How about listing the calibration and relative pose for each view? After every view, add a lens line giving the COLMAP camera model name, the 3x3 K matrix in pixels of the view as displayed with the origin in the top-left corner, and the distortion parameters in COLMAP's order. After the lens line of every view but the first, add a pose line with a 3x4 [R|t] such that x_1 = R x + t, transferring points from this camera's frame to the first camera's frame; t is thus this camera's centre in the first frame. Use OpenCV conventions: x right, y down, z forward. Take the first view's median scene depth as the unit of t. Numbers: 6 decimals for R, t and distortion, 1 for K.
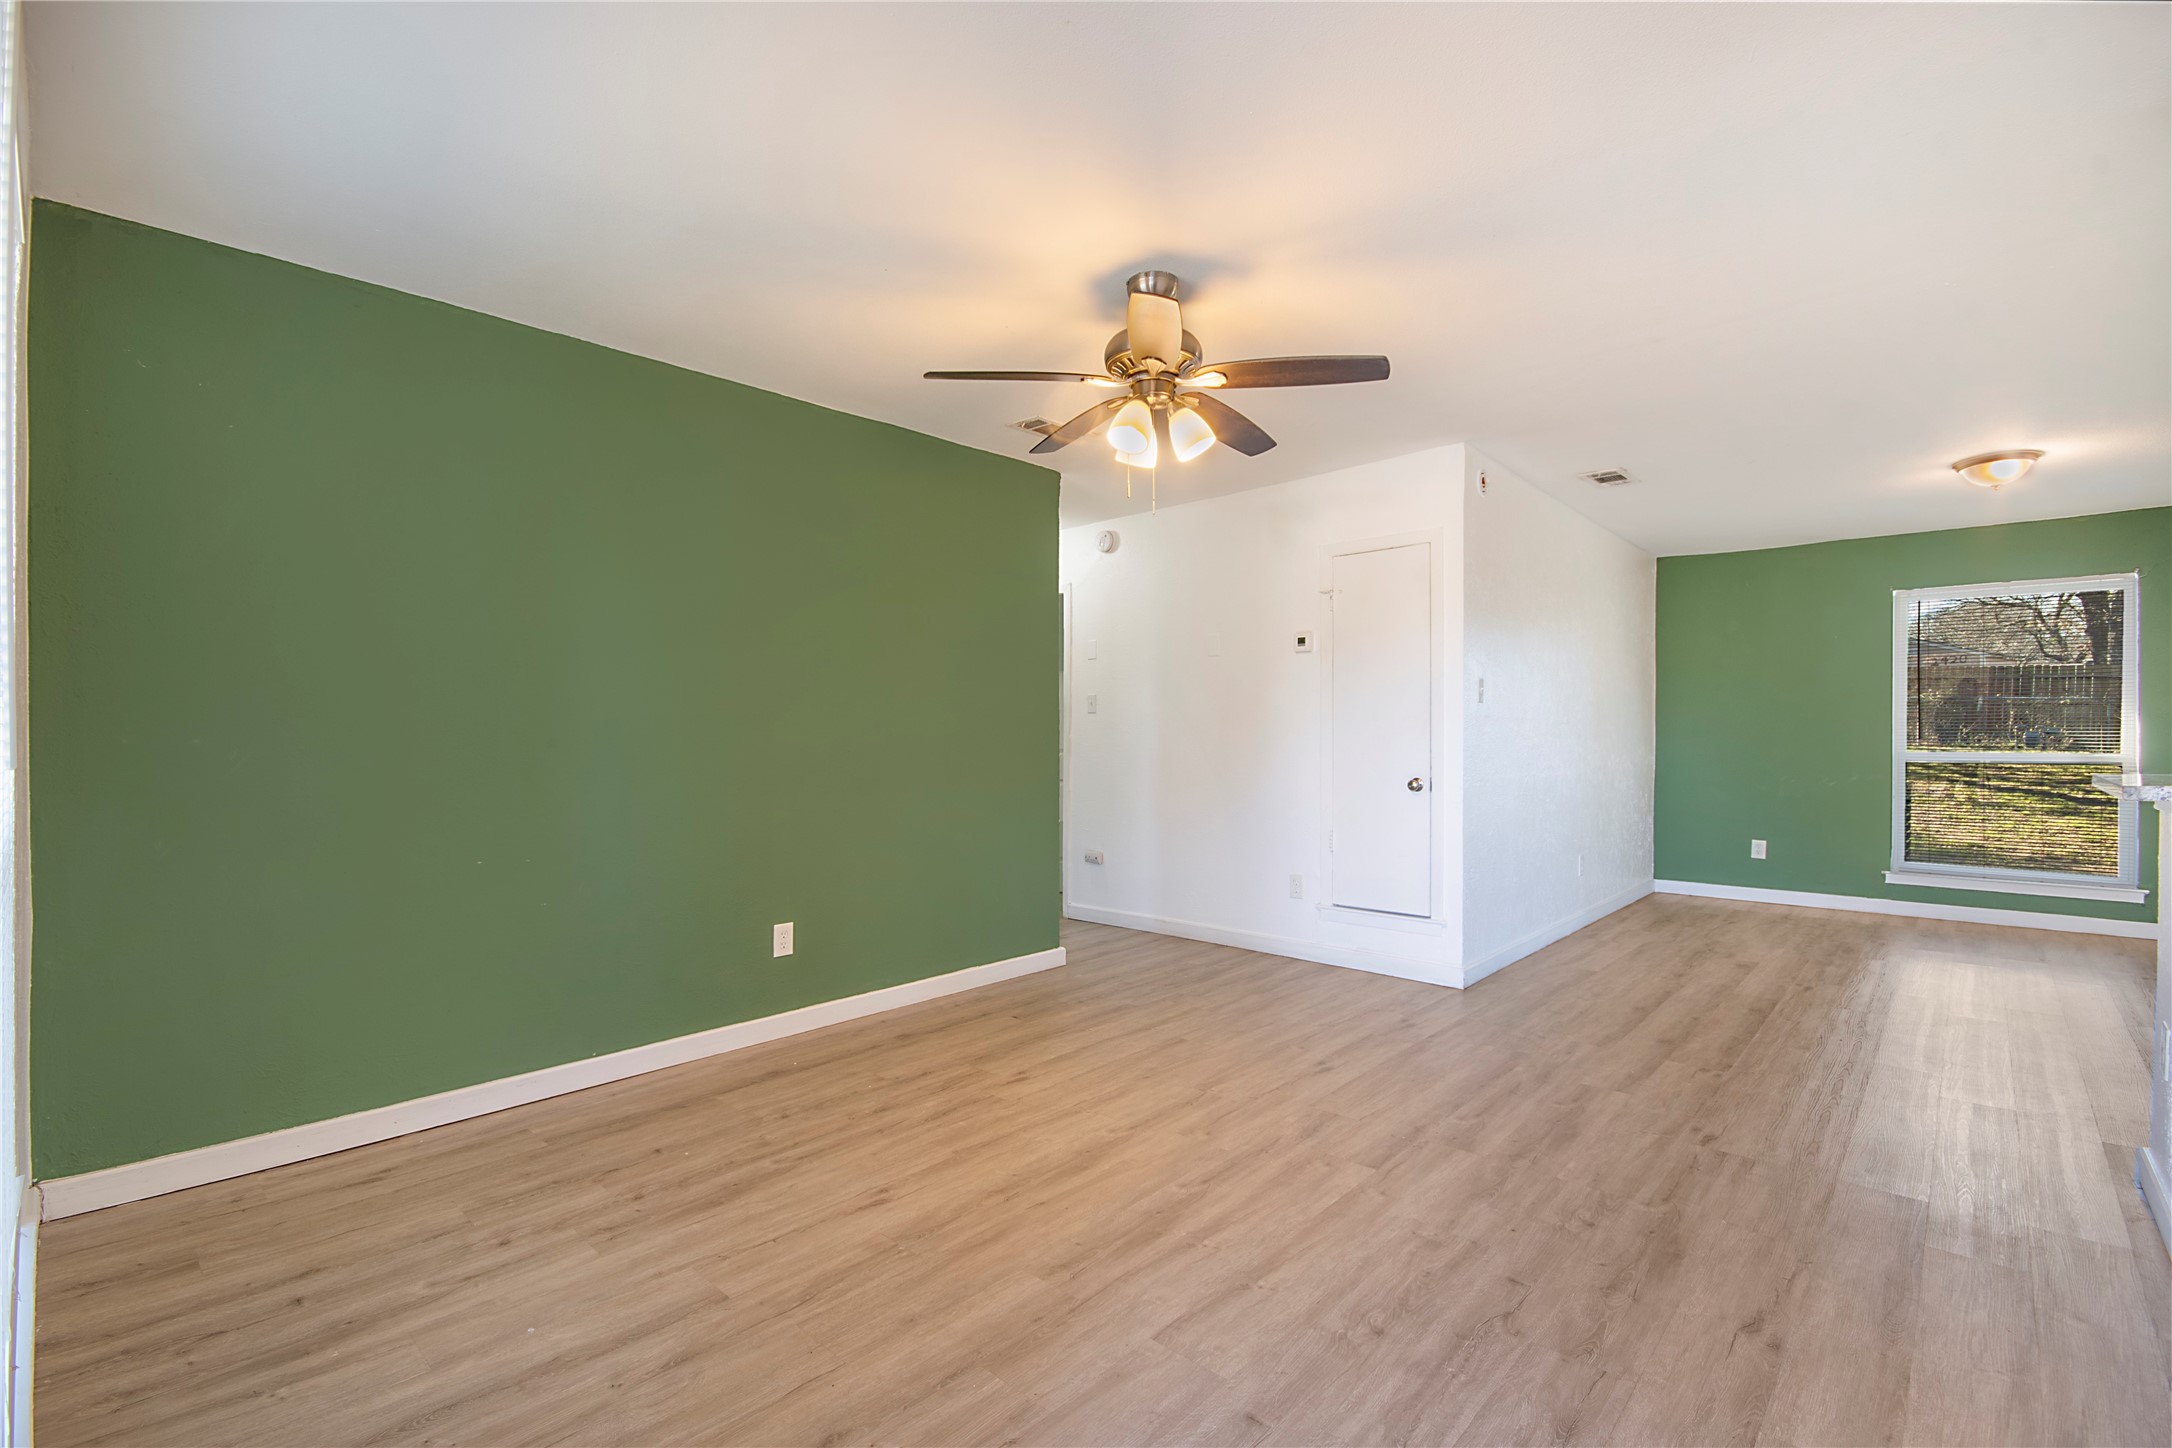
lens RADIAL K [[967.9, 0, 1092.2], [0, 967.9, 733.9], [0, 0, 1]] dist [-0.014512, -0.000144]
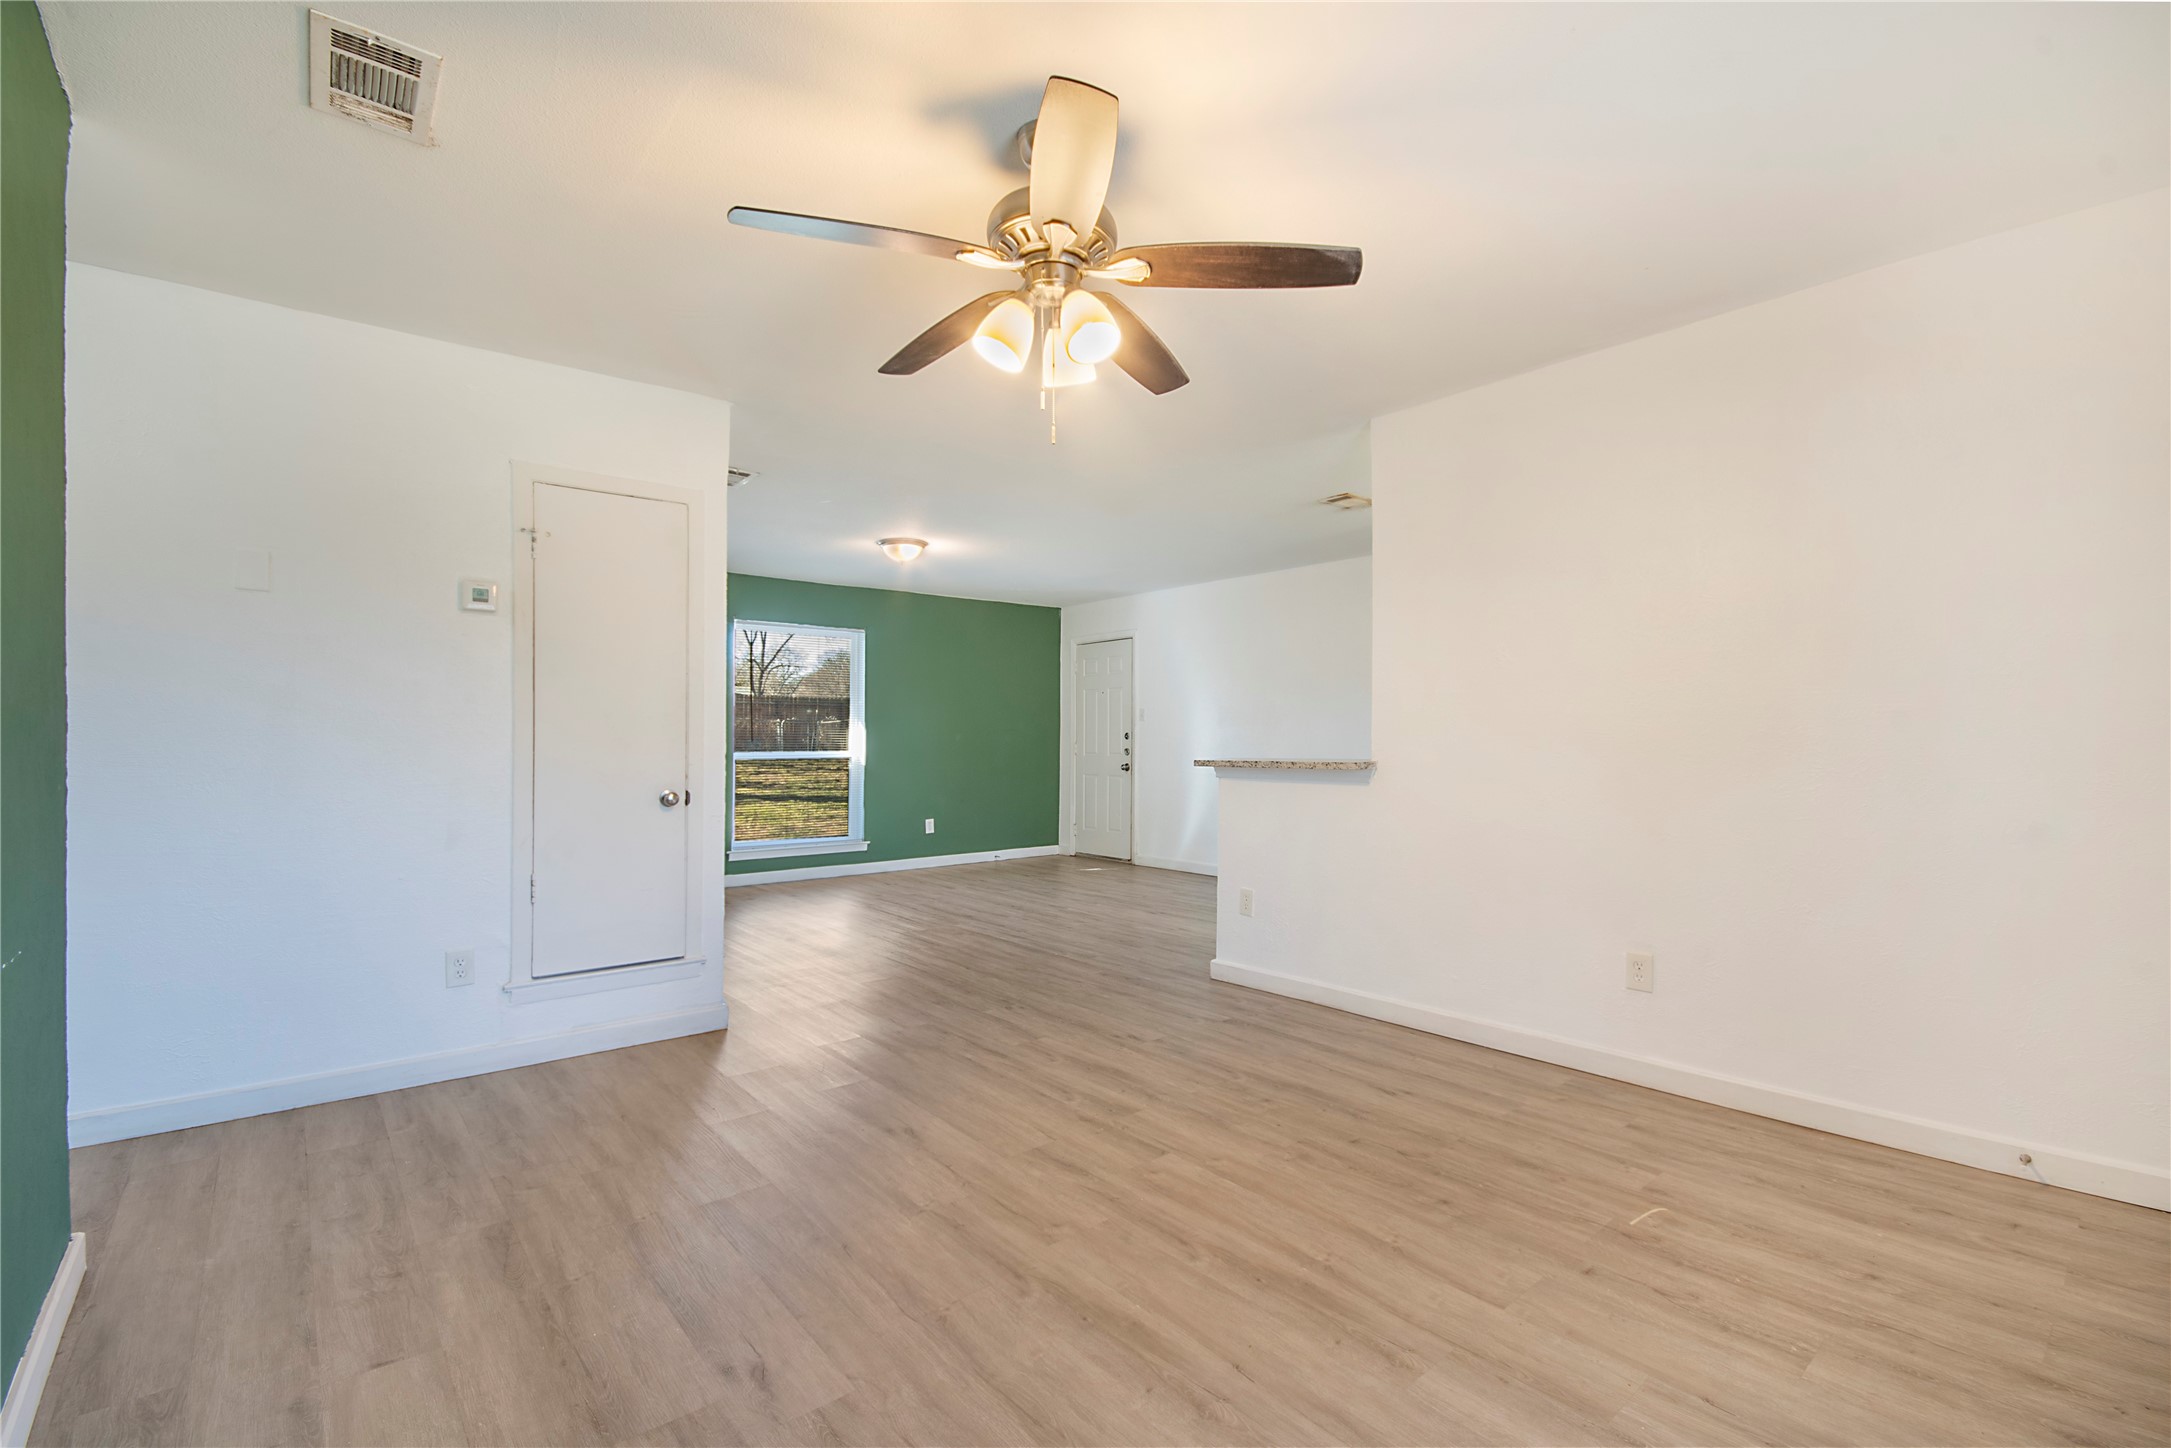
lens RADIAL K [[967.5, 0, 1091.7], [0, 967.5, 733.9], [0, 0, 1]] dist [-0.014512, -0.000144]
pose [[0.115535, 0.004966, 0.993291, -0.649470], [0.003830, 0.999978, -0.005445, 0.007004], [-0.993296, 0.004433, 0.115513, 0.837882]]
